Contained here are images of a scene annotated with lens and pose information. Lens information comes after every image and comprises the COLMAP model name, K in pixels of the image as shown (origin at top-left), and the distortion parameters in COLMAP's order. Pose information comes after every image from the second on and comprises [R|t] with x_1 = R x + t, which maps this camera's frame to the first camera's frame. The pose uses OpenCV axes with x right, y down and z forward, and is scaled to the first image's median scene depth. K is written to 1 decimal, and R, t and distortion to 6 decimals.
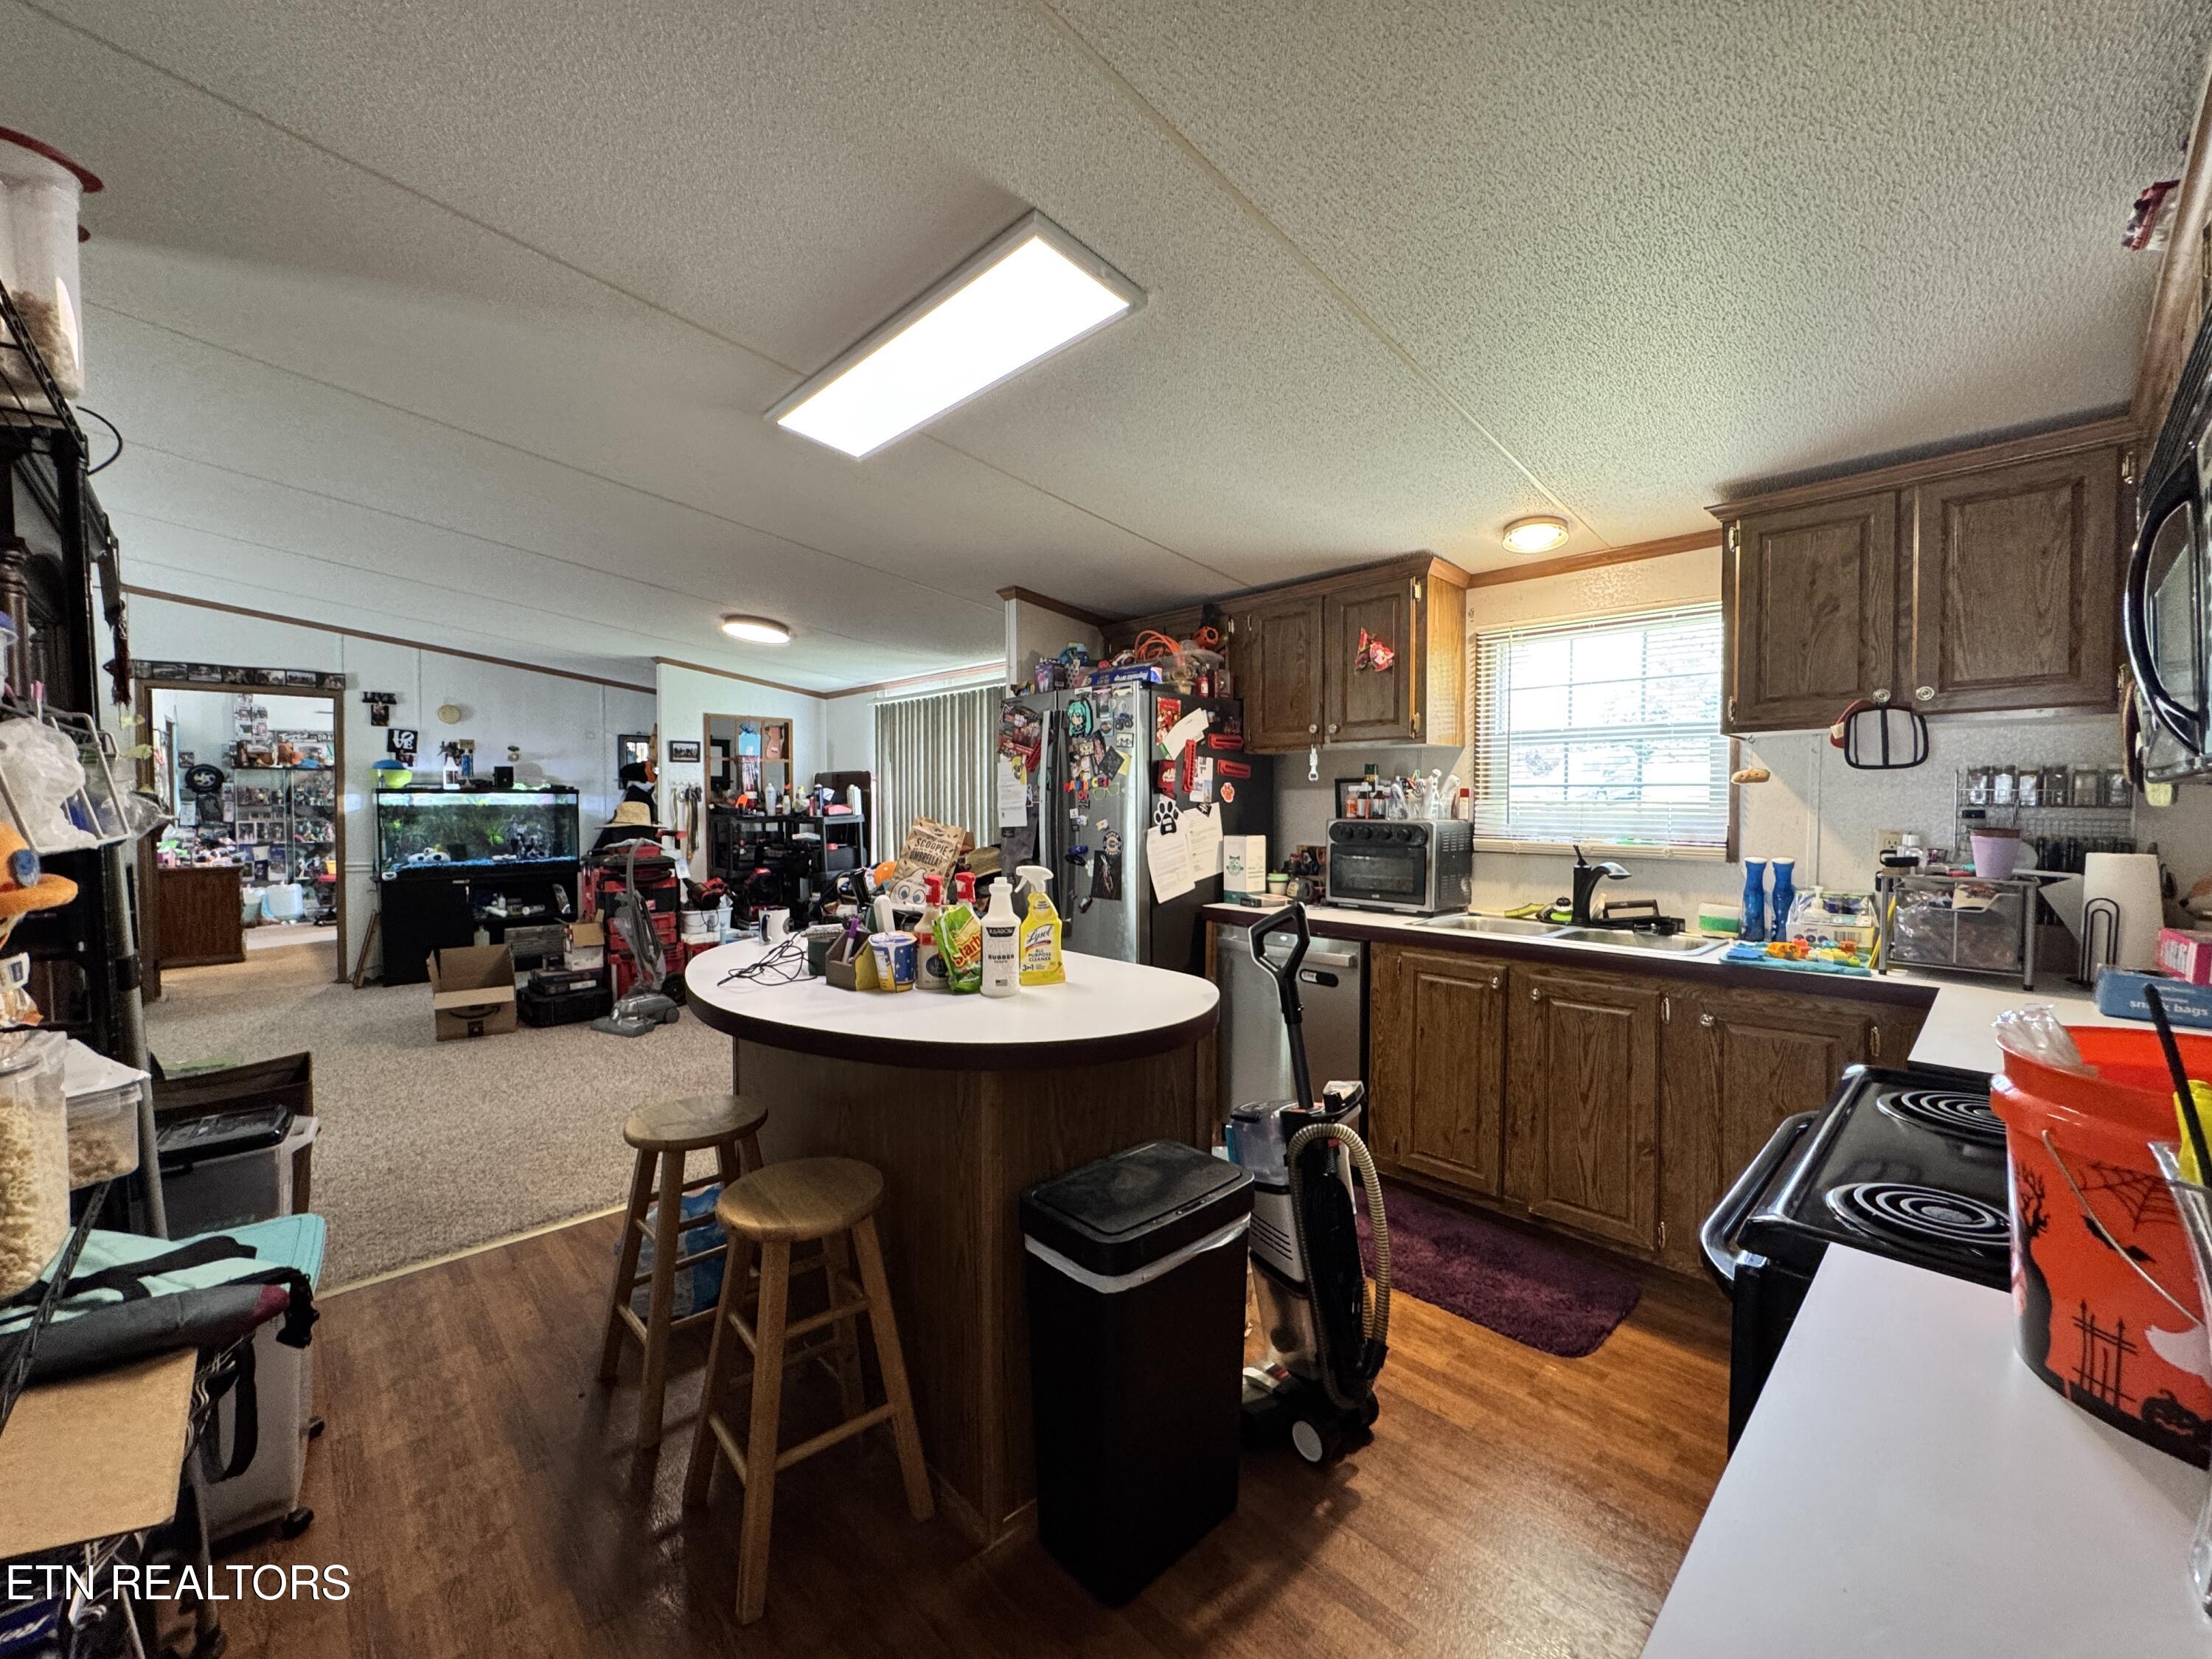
lens RADIAL K [[884.0, 0, 1102.9], [0, 884.0, 828.5], [0, 0, 1]] dist [-0.004836, 0.000314]
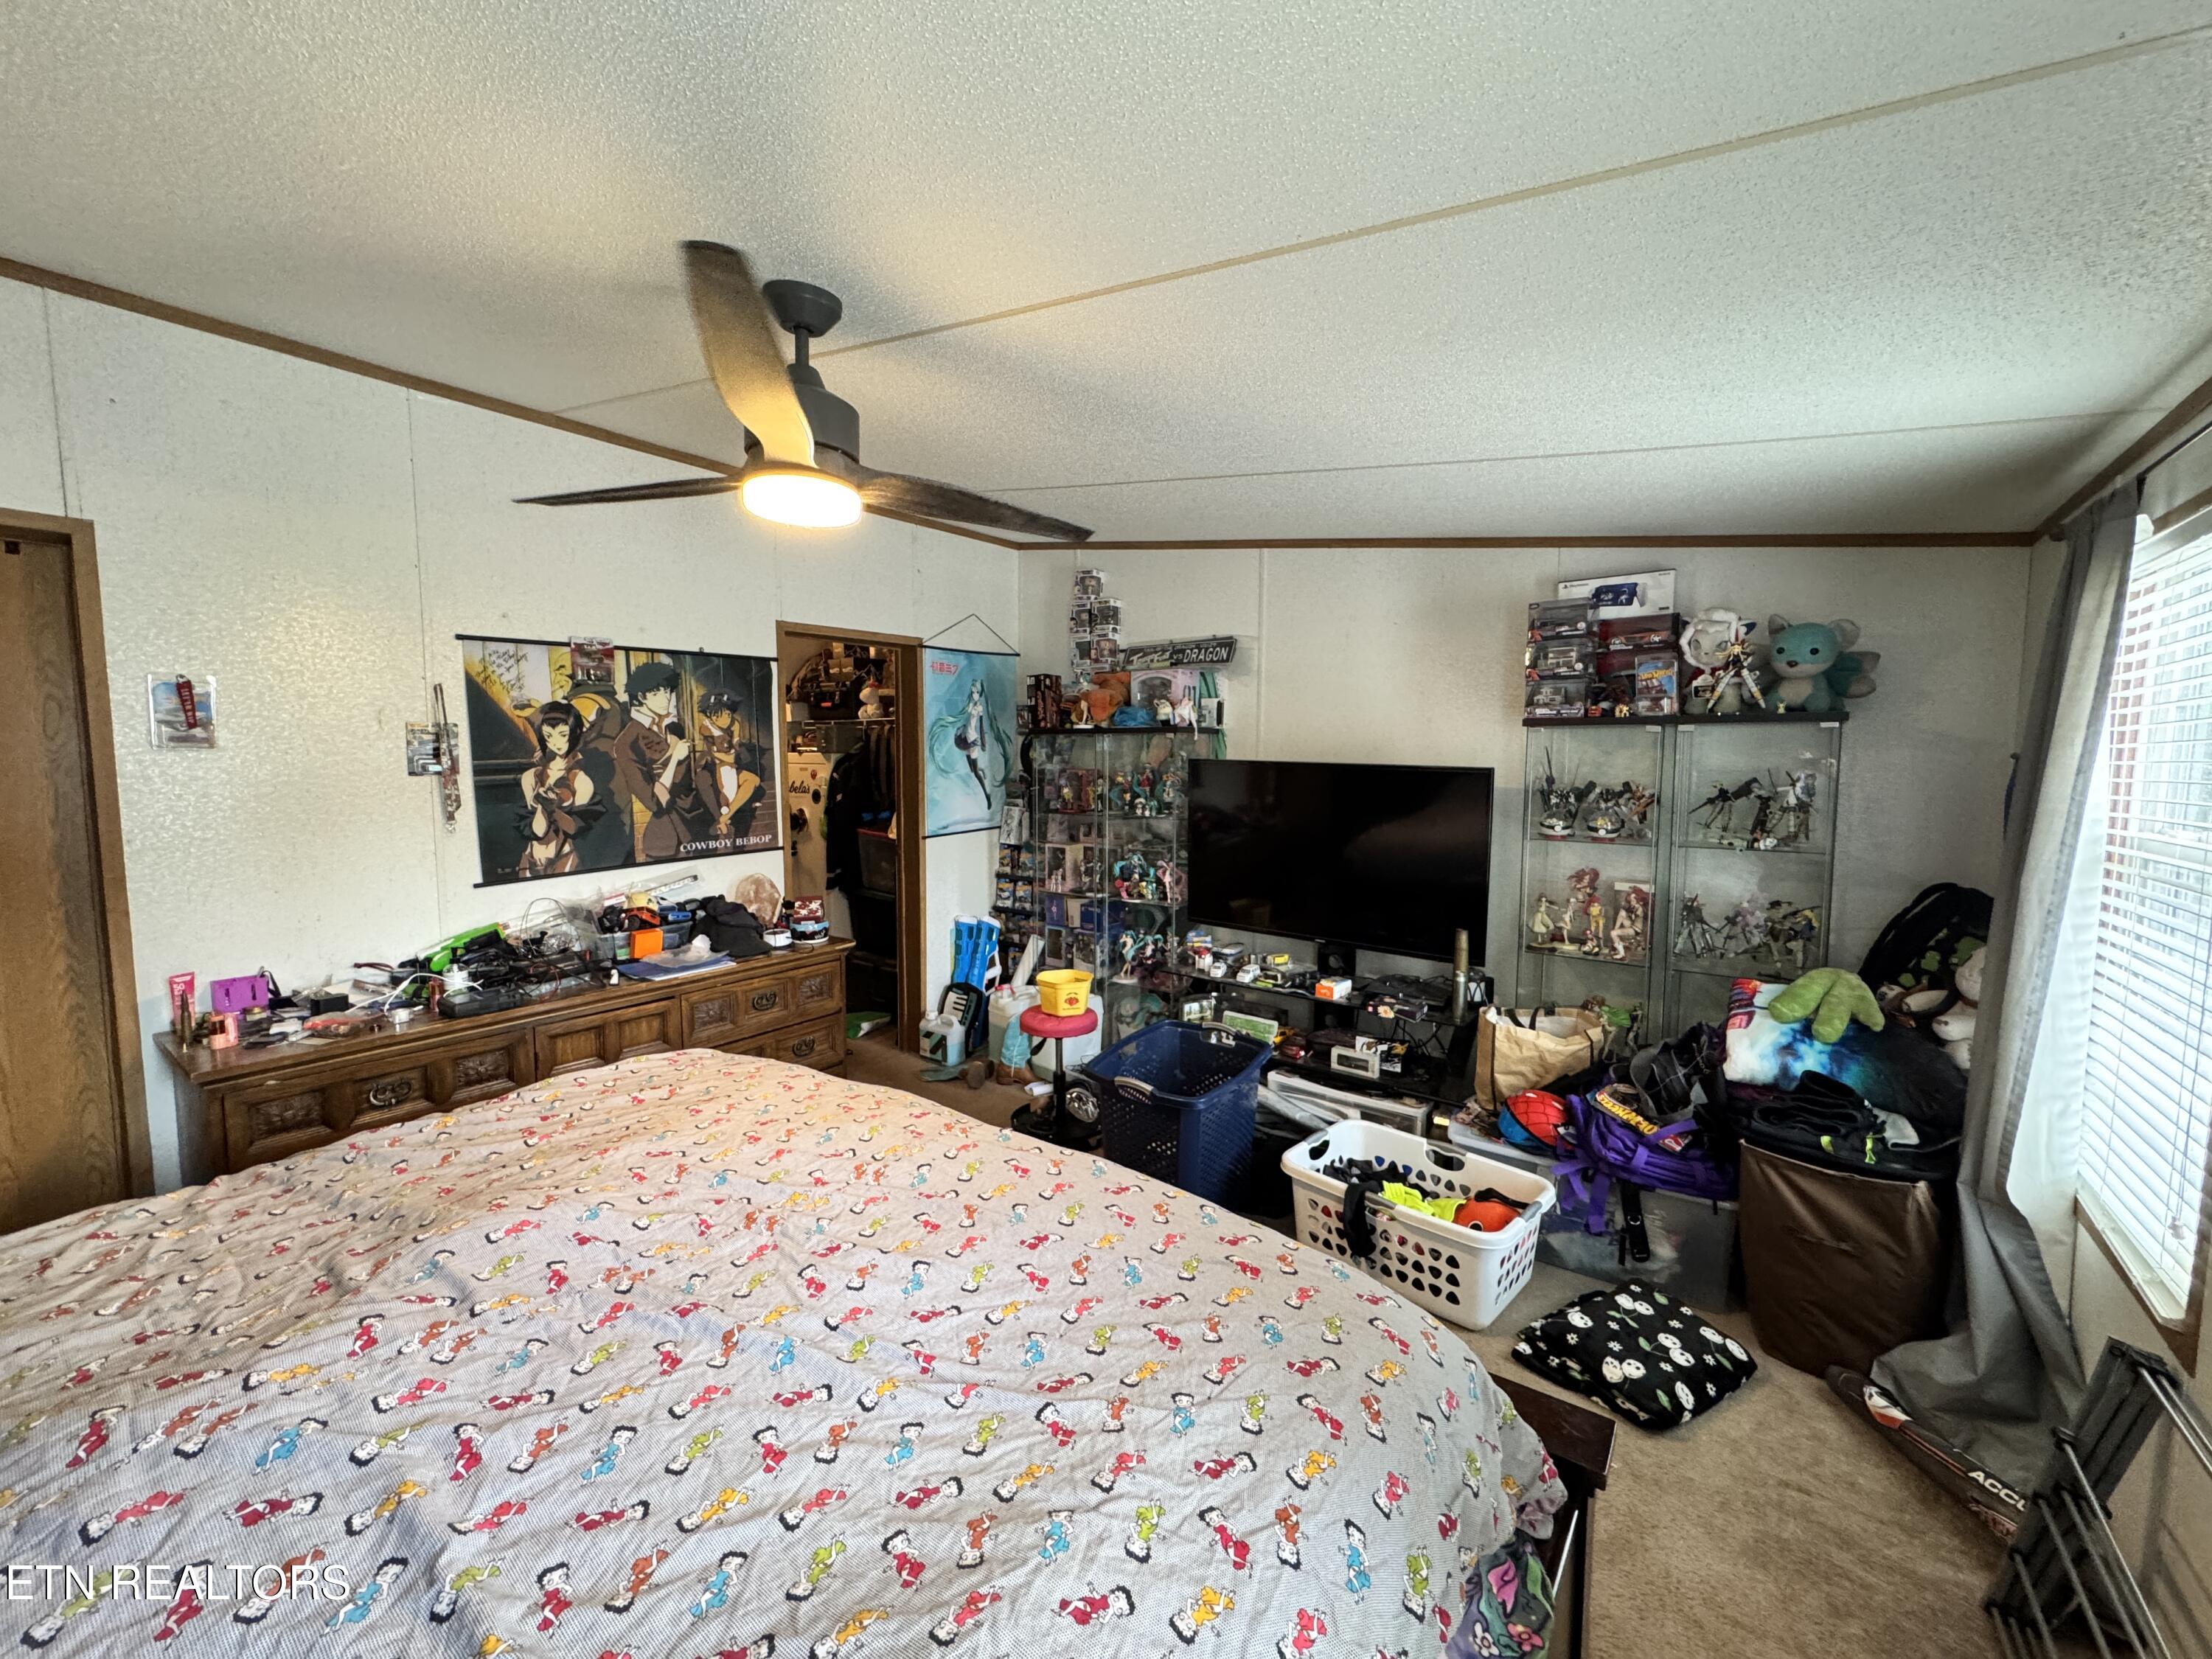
lens RADIAL K [[884.0, 0, 1099.7], [0, 884.0, 831.8], [0, 0, 1]] dist [-0.004836, 0.000314]
pose [[0.178151, 0.082778, -0.980515, -1.336007], [-0.035254, 0.996352, 0.077710, -0.141766], [0.983371, 0.020723, 0.180420, 2.503853]]
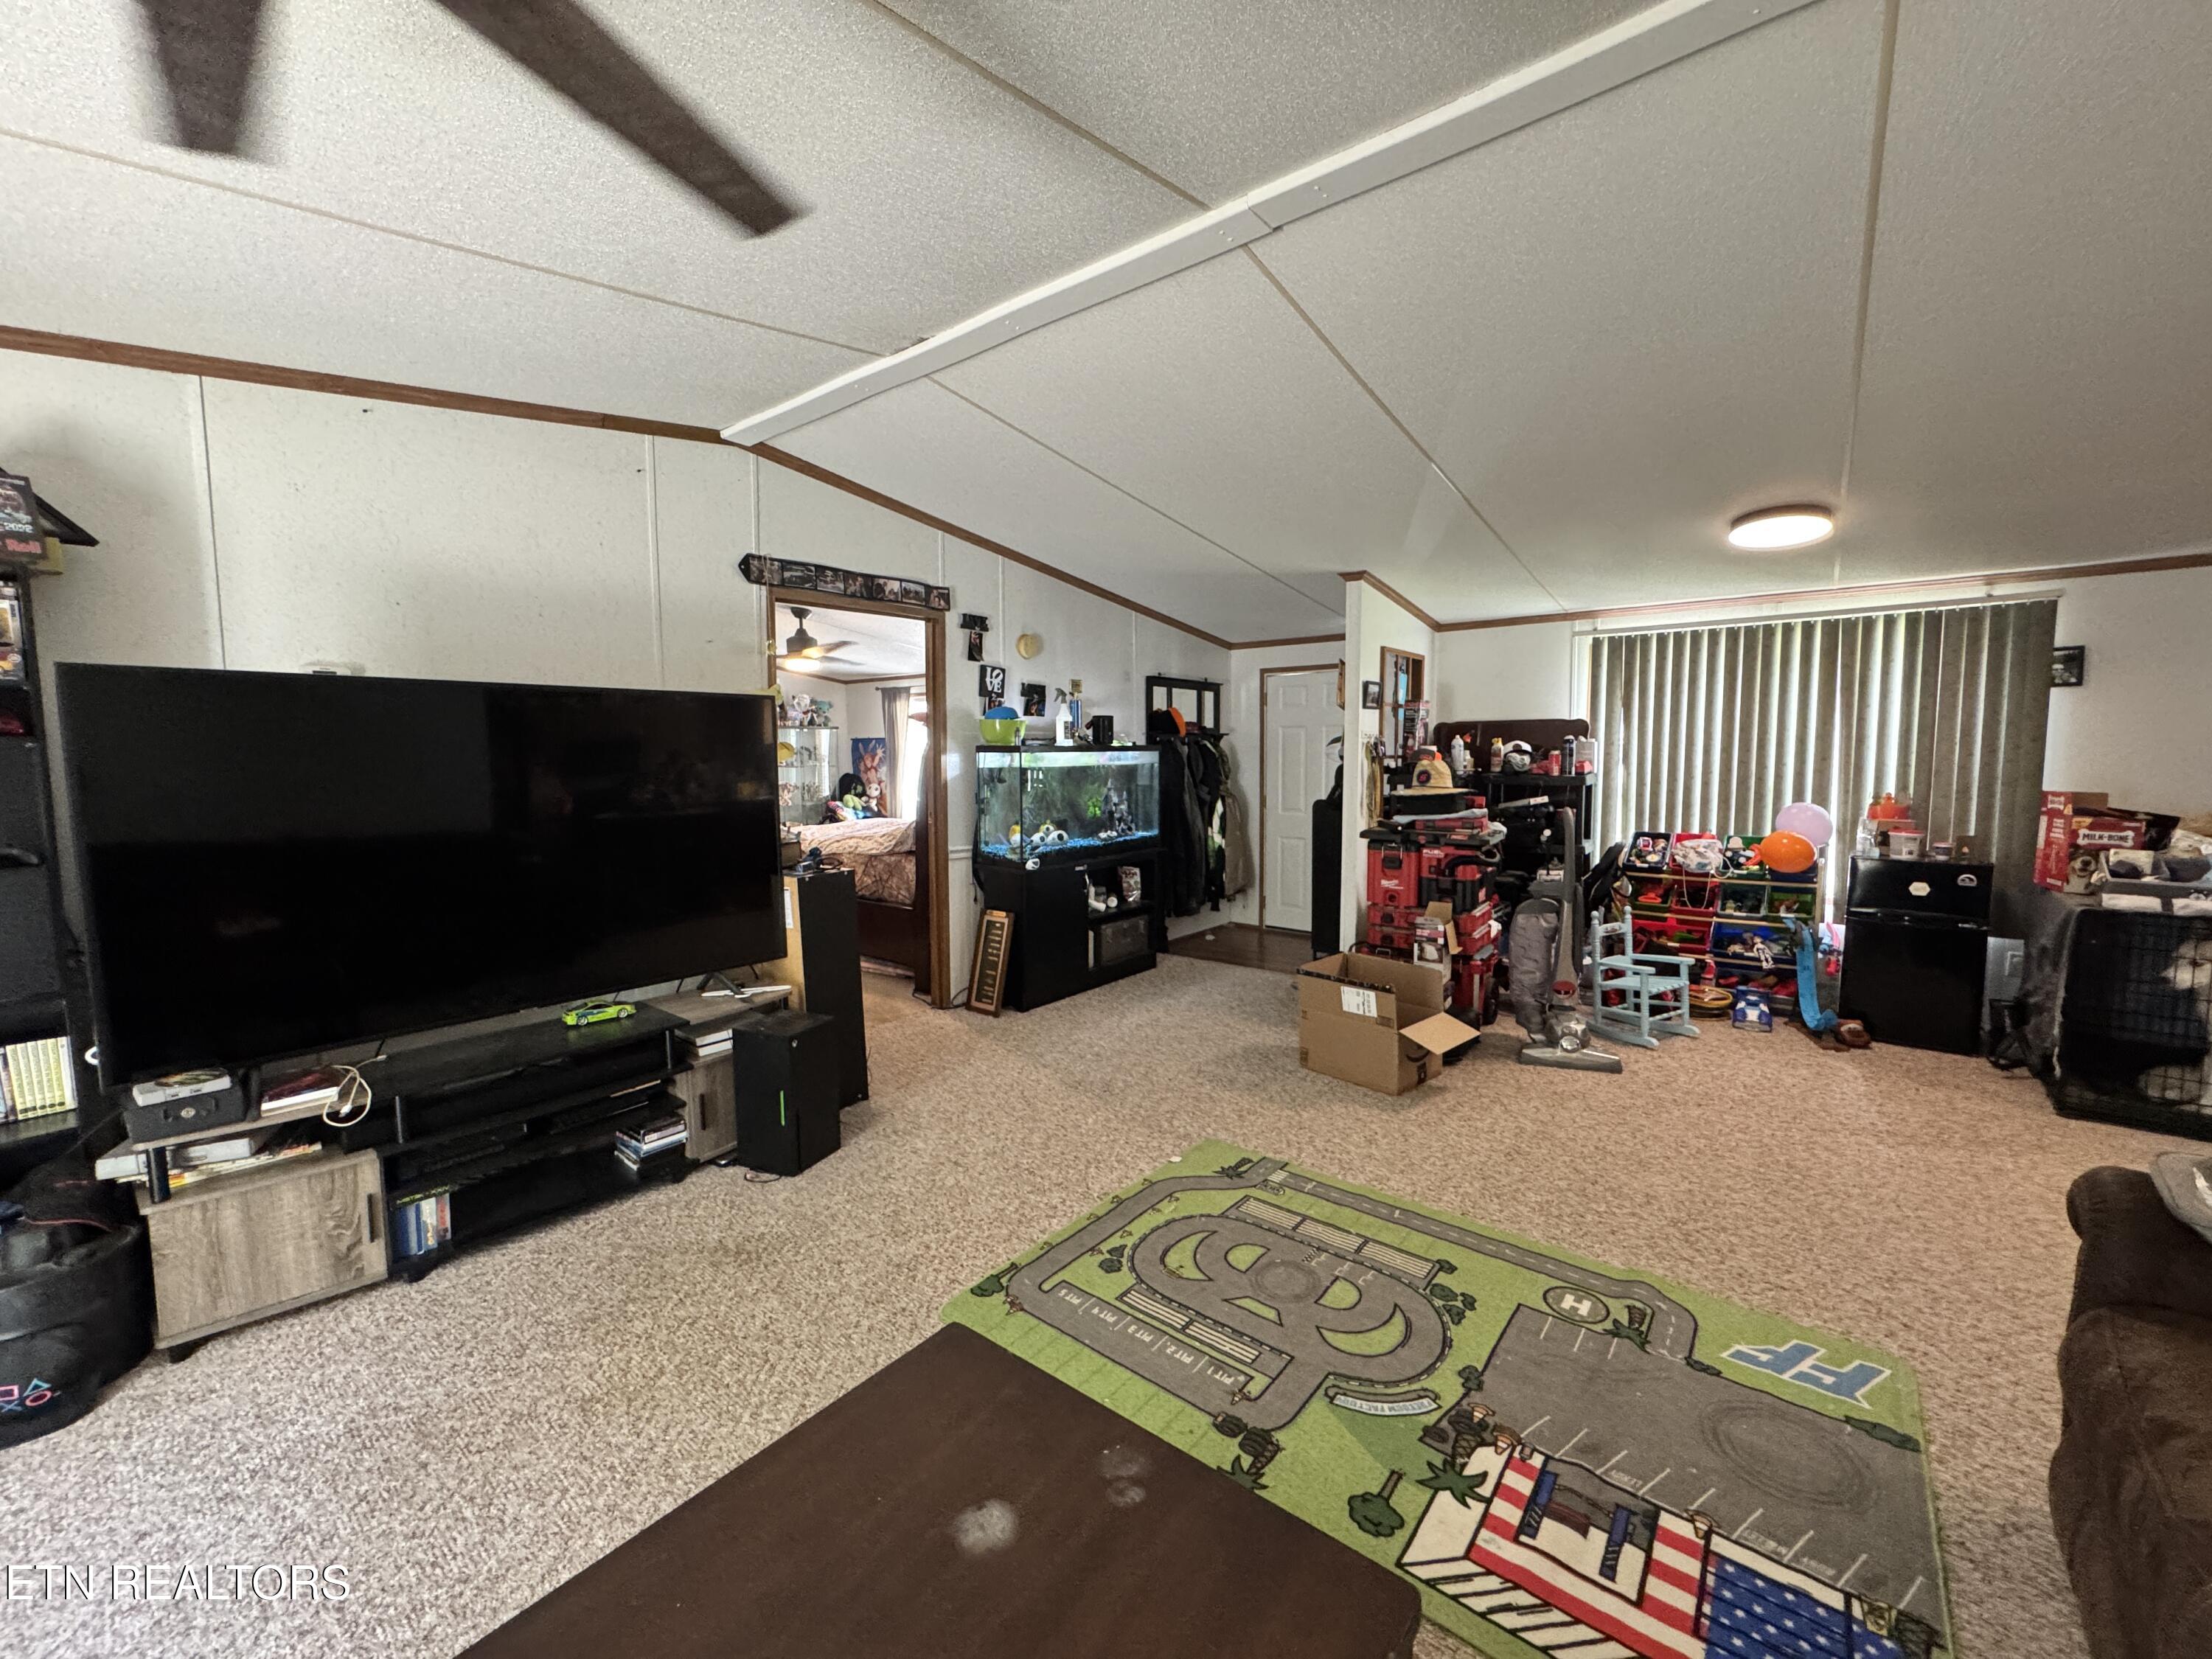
lens RADIAL K [[884.0, 0, 1103.2], [0, 884.0, 829.3], [0, 0, 1]] dist [-0.004836, 0.000314]
pose [[0.990823, -0.022217, 0.133324, -1.510922], [0.015257, 0.998478, 0.052999, -0.024712], [-0.134299, -0.050479, 0.989654, 0.460118]]
